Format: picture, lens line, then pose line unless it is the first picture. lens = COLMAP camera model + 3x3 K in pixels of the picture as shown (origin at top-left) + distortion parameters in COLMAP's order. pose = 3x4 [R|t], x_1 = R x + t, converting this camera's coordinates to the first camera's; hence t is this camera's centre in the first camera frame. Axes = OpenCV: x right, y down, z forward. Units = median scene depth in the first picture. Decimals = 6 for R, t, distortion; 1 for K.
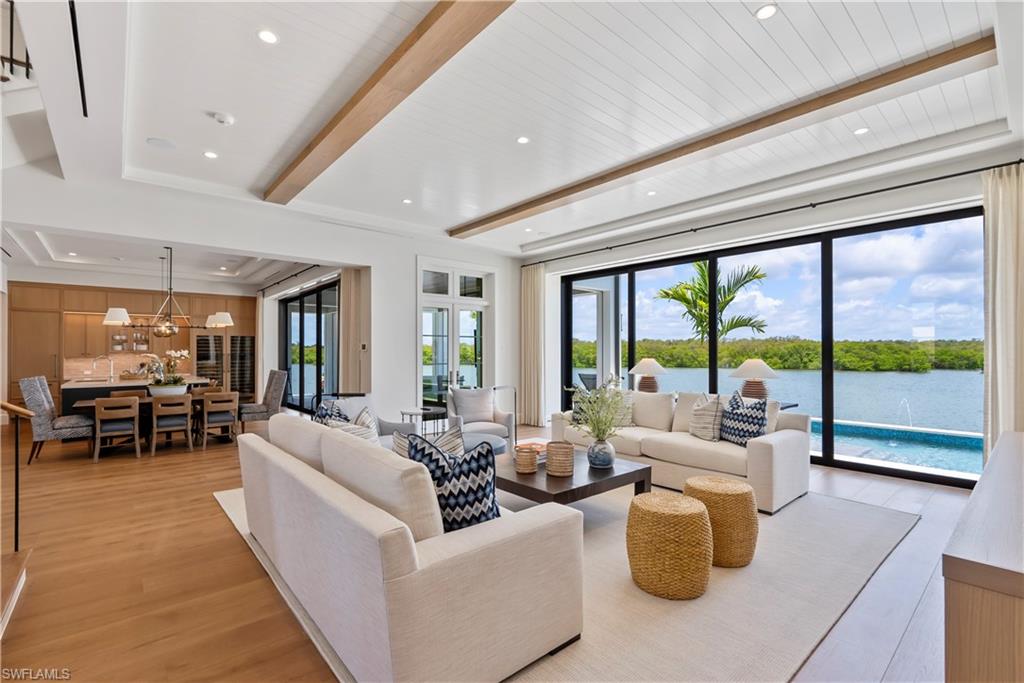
lens RADIAL K [[457.4, 0, 506.5], [0, 457.4, 348.1], [0, 0, 1]] dist [0.002174, -0.000161]
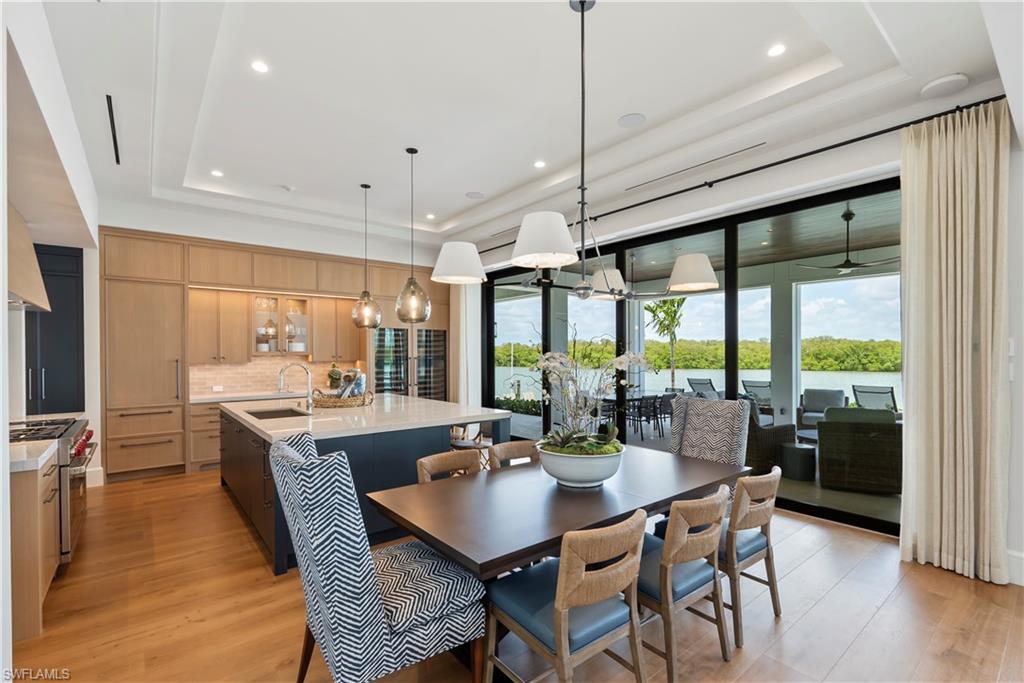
lens RADIAL K [[457.4, 0, 508.2], [0, 457.4, 350.3], [0, 0, 1]] dist [0.002174, -0.000161]
pose [[0.999627, -0.001046, -0.027283, -0.503971], [0.001119, 0.999996, 0.002644, 0.001499], [0.027280, -0.002673, 0.999624, 0.400003]]
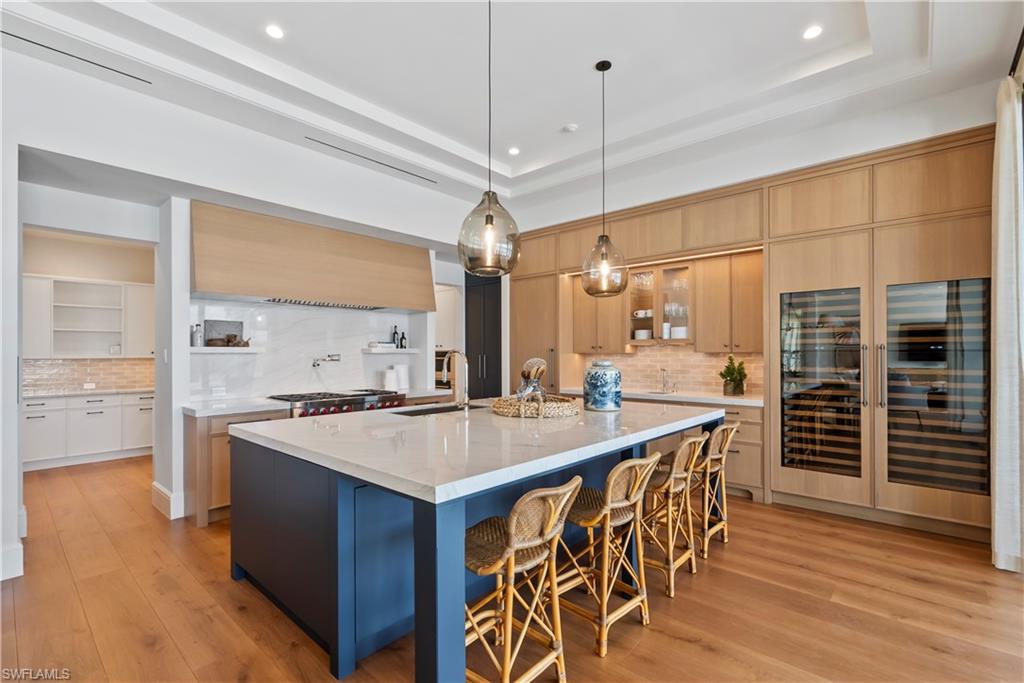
lens RADIAL K [[457.4, 0, 511.2], [0, 457.4, 350.7], [0, 0, 1]] dist [0.002174, -0.000161]
pose [[0.144649, -0.001148, -0.989482, -0.377944], [0.006964, 0.999976, -0.000142, 0.015274], [0.989459, -0.006870, 0.144654, 0.784913]]
